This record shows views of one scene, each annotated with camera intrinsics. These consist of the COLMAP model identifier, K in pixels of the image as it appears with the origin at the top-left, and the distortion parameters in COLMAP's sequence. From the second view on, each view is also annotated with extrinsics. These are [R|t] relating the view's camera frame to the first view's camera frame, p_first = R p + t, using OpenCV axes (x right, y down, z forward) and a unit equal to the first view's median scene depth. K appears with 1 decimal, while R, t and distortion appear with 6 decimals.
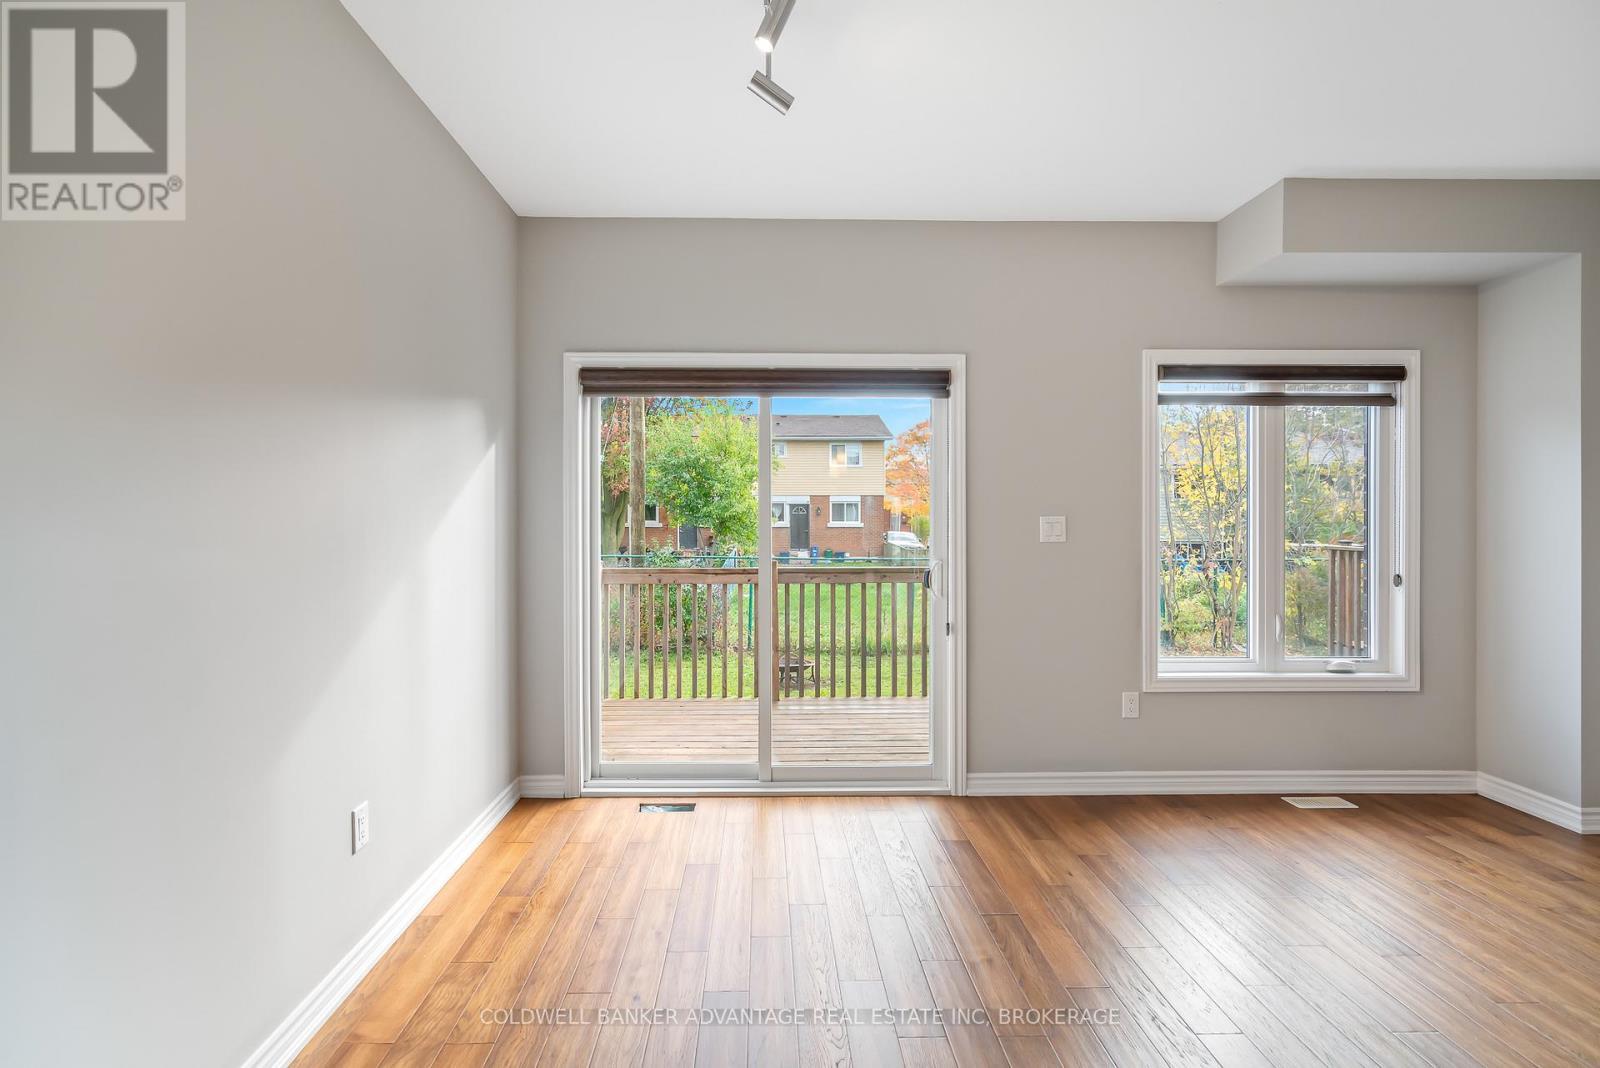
lens RADIAL K [[792.3, 0, 793.0], [0, 792.3, 519.6], [0, 0, 1]] dist [0.001025, 0.000365]
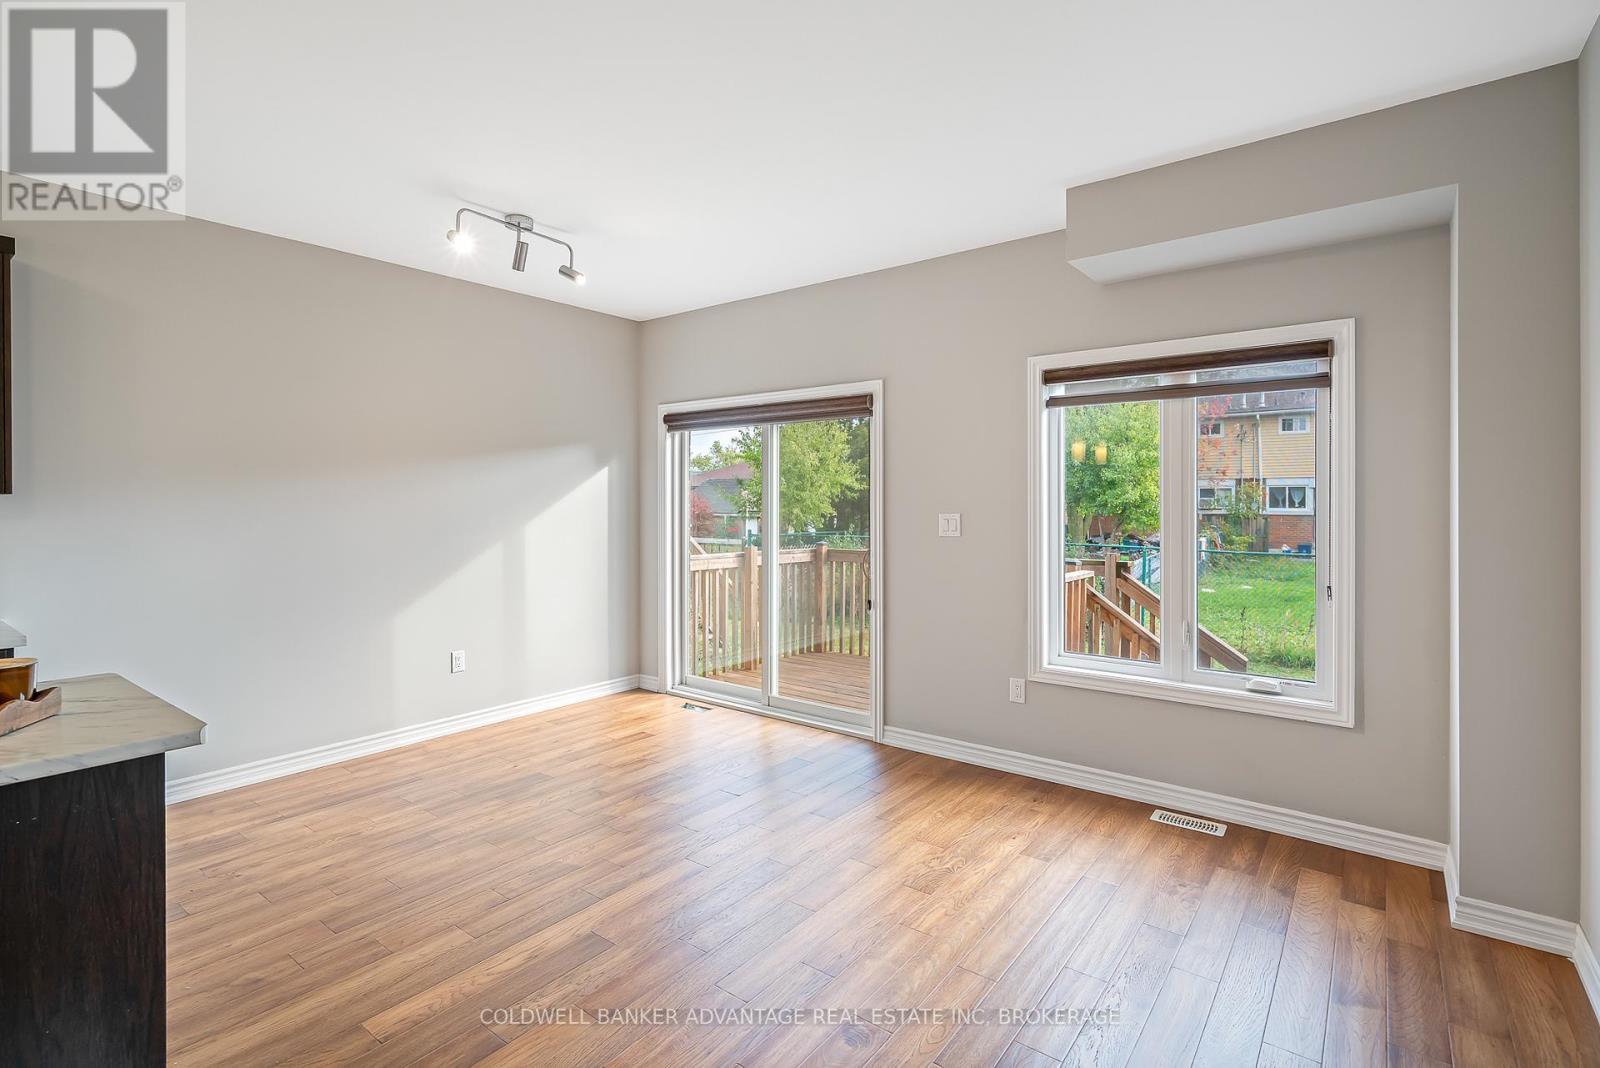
lens RADIAL K [[758.1, 0, 777.8], [0, 758.1, 505.3], [0, 0, 1]] dist [-0.003602, 0.000333]
pose [[0.771778, 0.001692, -0.635889, 0.827910], [-0.000987, 0.999998, 0.001463, -0.017523], [0.635891, -0.000501, 0.771779, 0.003555]]
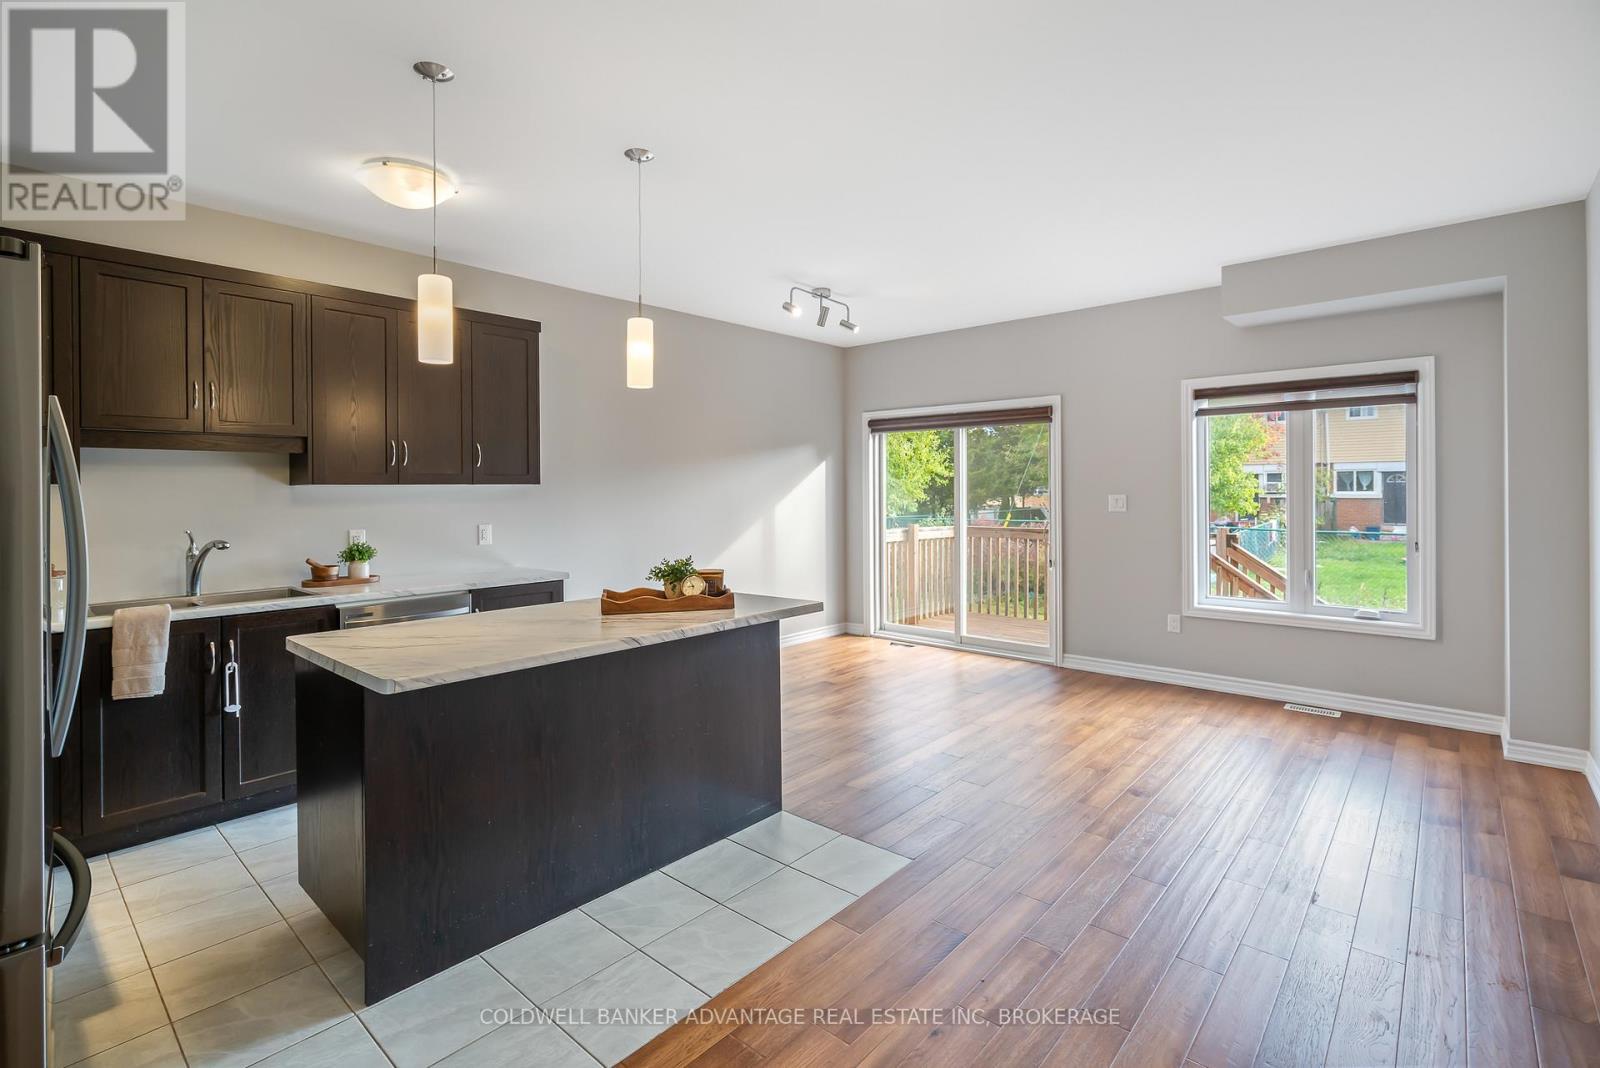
lens RADIAL K [[732.6, 0, 794.5], [0, 732.6, 494.1], [0, 0, 1]] dist [0.000168, -0.000116]
pose [[0.734171, -0.001322, -0.678964, 0.831327], [0.005217, 0.999980, 0.003693, -0.013798], [0.678945, -0.006253, 0.734163, -0.468835]]
